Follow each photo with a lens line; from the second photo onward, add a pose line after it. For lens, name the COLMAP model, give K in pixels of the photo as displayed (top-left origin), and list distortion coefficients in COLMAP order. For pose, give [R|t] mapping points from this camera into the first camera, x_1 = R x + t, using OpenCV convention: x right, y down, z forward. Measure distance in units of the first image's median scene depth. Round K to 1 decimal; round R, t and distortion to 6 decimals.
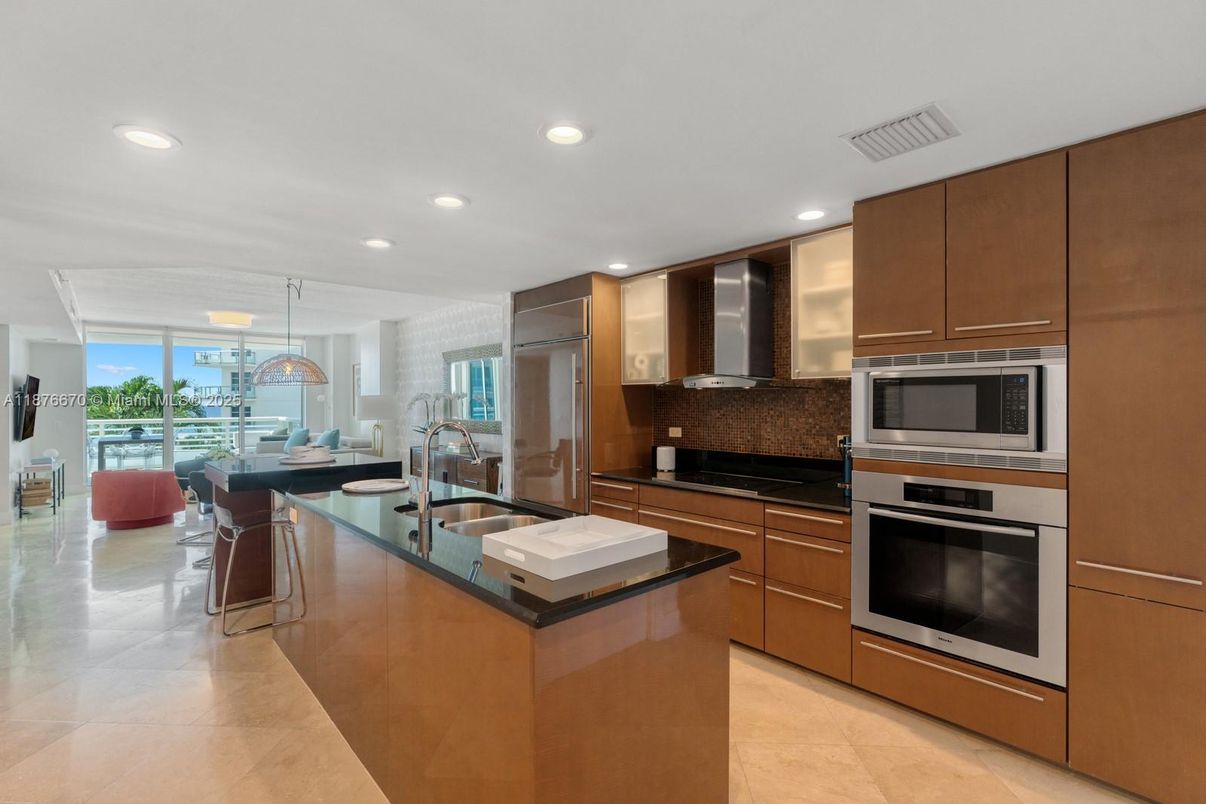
lens RADIAL K [[545.4, 0, 602.2], [0, 545.4, 402.1], [0, 0, 1]] dist [0.000273, 0.000059]
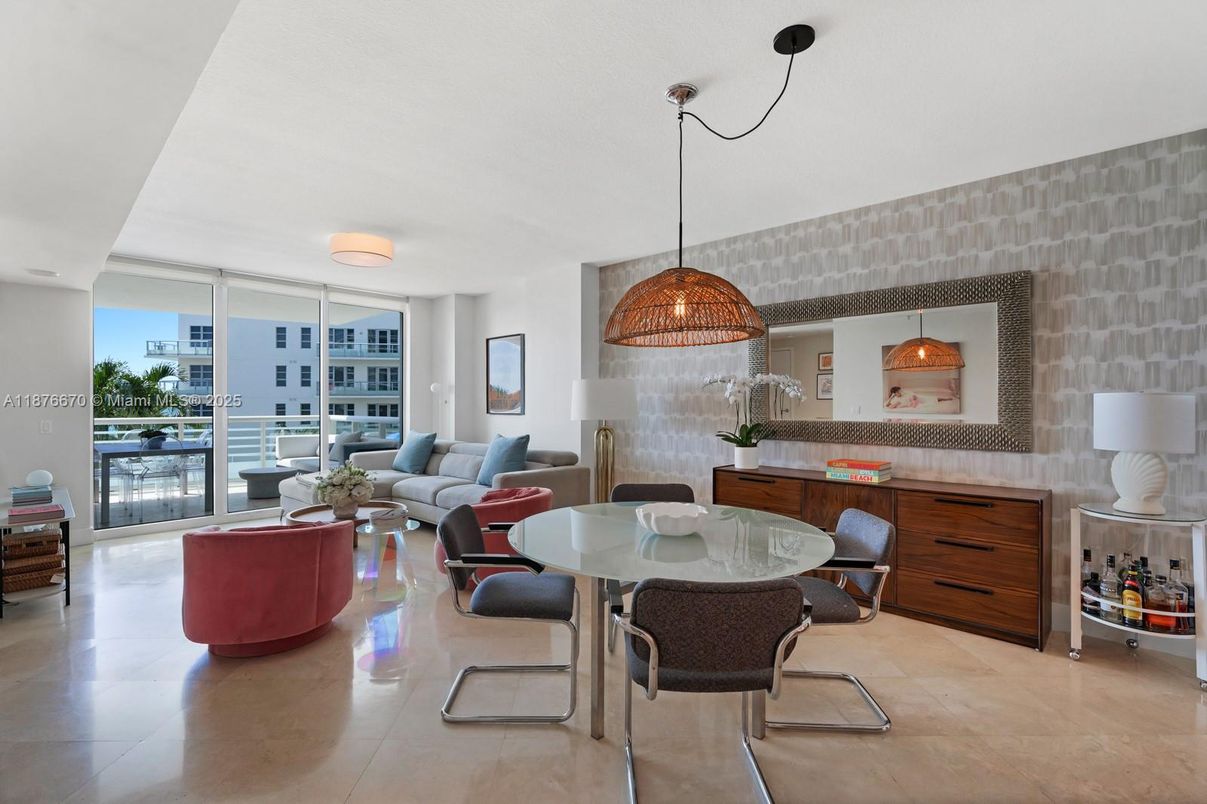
lens RADIAL K [[545.8, 0, 602.0], [0, 545.8, 404.4], [0, 0, 1]] dist [0.000273, 0.000059]
pose [[0.996980, 0.006054, 0.077421, -0.375018], [-0.006253, 0.999978, 0.002326, 0.011140], [-0.077405, -0.002803, 0.996996, 0.311809]]
